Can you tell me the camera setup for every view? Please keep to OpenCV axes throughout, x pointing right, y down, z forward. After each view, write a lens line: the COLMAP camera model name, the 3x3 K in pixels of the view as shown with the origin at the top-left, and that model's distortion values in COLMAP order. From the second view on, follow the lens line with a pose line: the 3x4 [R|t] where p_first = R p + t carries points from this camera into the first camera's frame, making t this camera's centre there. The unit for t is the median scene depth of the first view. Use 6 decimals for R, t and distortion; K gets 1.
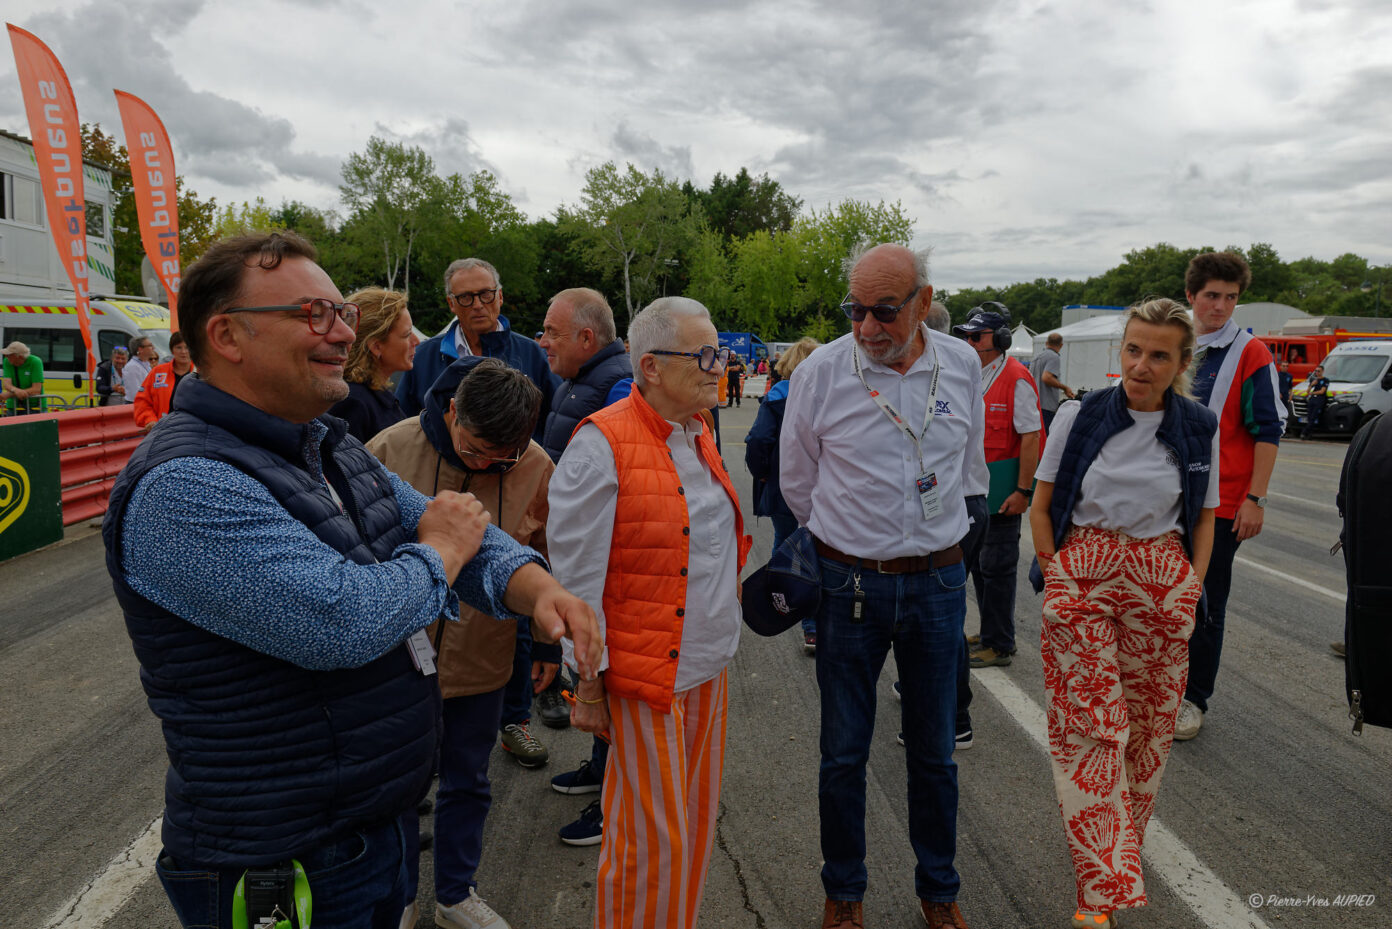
lens RADIAL K [[1026.4, 0, 696.0], [0, 1026.4, 464.5], [0, 0, 1]] dist [-0.119214, 0.000424]
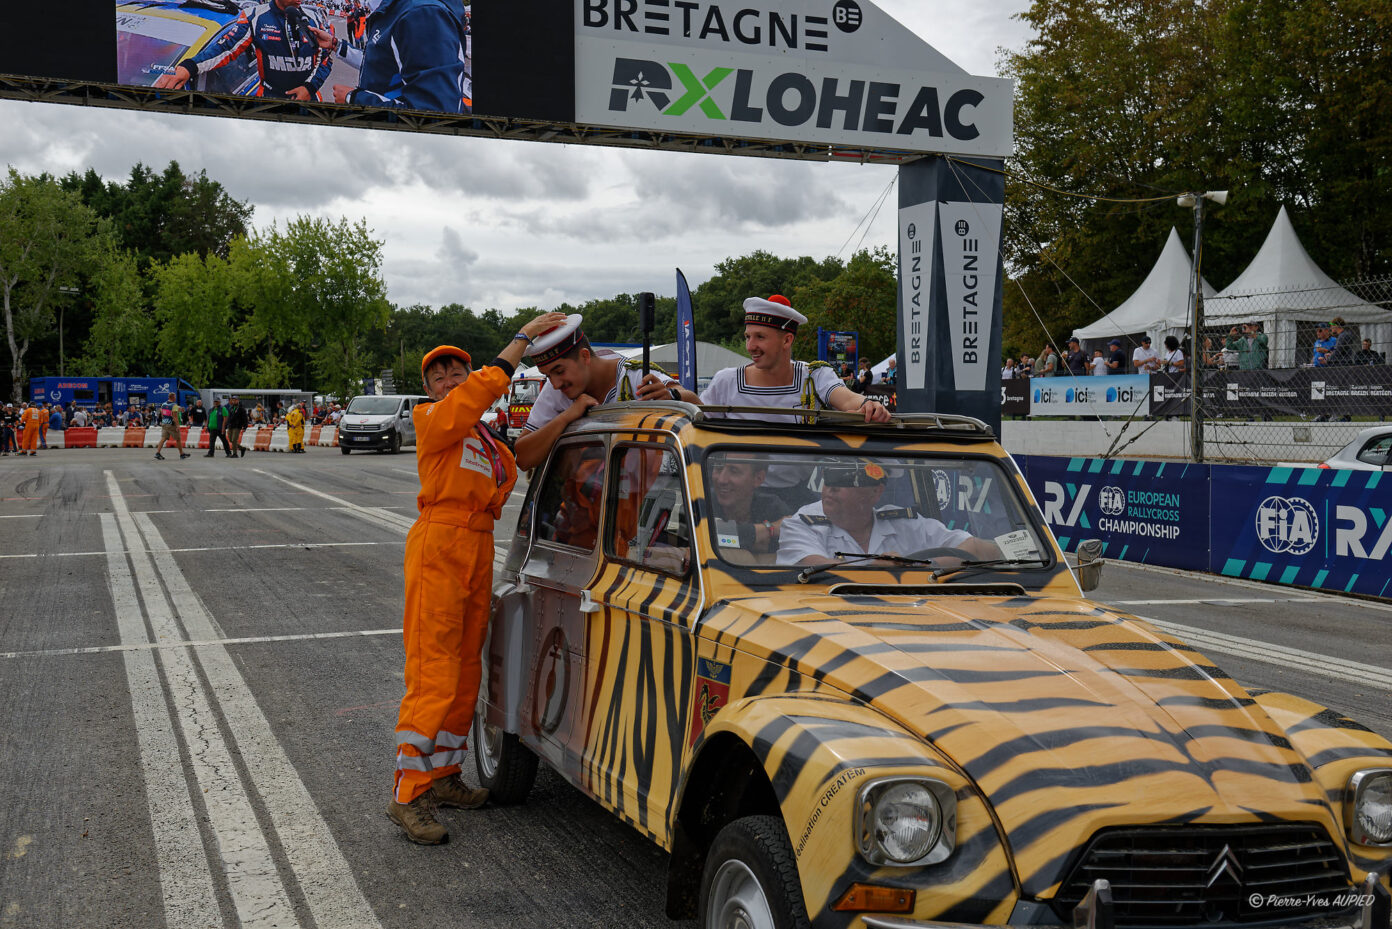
lens RADIAL K [[1548.7, 0, 696.0], [0, 1548.7, 464.5], [0, 0, 1]] dist [0.074059, 0.010588]
pose [[0.943053, -0.025435, 0.331669, 0.025542], [0.046856, 0.997288, -0.056748, 0.029354], [-0.329327, 0.069057, 0.941687, -0.289545]]
